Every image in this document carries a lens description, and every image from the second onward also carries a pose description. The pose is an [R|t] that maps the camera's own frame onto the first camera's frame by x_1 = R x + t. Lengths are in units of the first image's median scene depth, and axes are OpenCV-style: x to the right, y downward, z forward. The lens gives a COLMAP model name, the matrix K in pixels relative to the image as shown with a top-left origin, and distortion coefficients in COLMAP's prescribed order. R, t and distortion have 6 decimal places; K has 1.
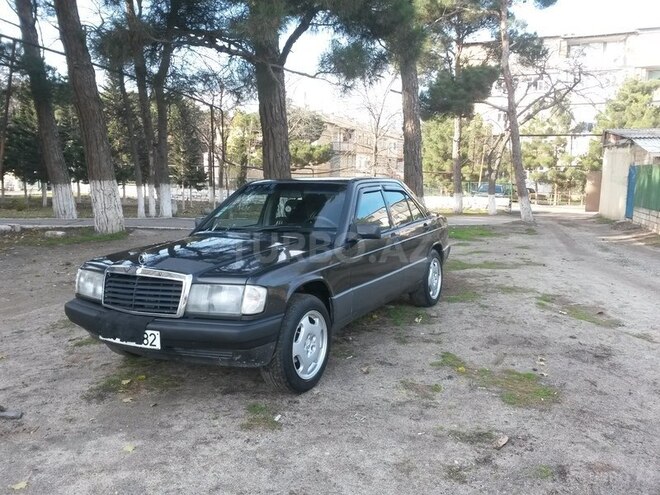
lens RADIAL K [[534.9, 0, 325.6], [0, 534.9, 244.4], [0, 0, 1]] dist [0.097812, -0.150182]
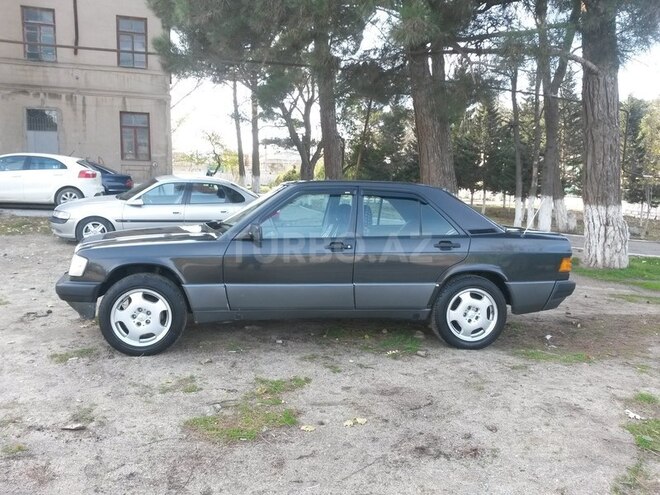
lens RADIAL K [[539.4, 0, 323.8], [0, 539.4, 237.2], [0, 0, 1]] dist [0.115458, -0.174580]
pose [[0.597999, 0.091910, -0.796209, 0.962599], [-0.123899, 0.992063, 0.021462, -0.052156], [0.791862, 0.085816, 0.604640, 0.487760]]
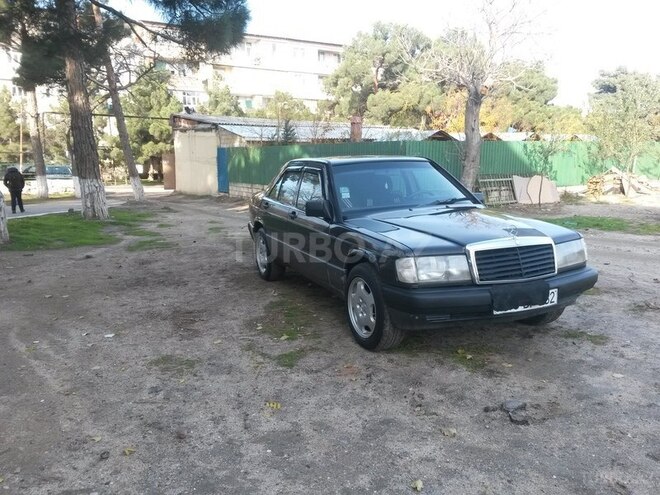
lens RADIAL K [[534.9, 0, 325.6], [0, 534.9, 244.4], [0, 0, 1]] dist [0.097812, -0.150182]
pose [[0.609605, -0.132854, 0.781494, -1.129512], [0.105435, 0.990686, 0.086171, -0.063550], [-0.785663, 0.029866, 0.617934, 0.502777]]
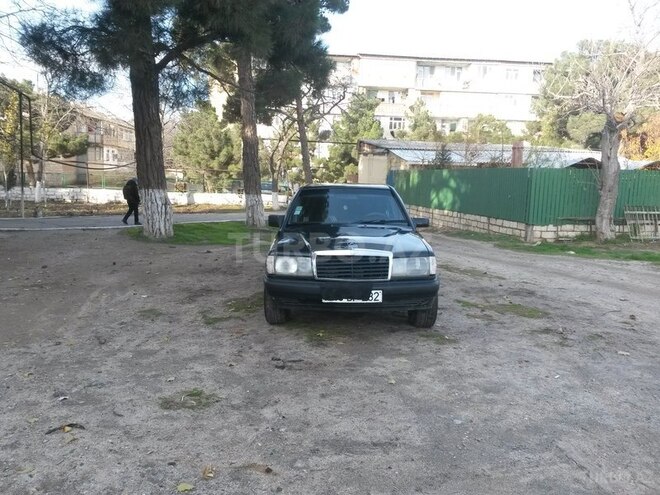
lens RADIAL K [[539.4, 0, 323.8], [0, 539.4, 237.2], [0, 0, 1]] dist [0.115458, -0.174580]
pose [[0.877933, -0.037050, 0.477347, -0.878044], [0.039531, 0.999207, 0.004849, -0.001176], [-0.477148, 0.014613, 0.878701, -0.193275]]
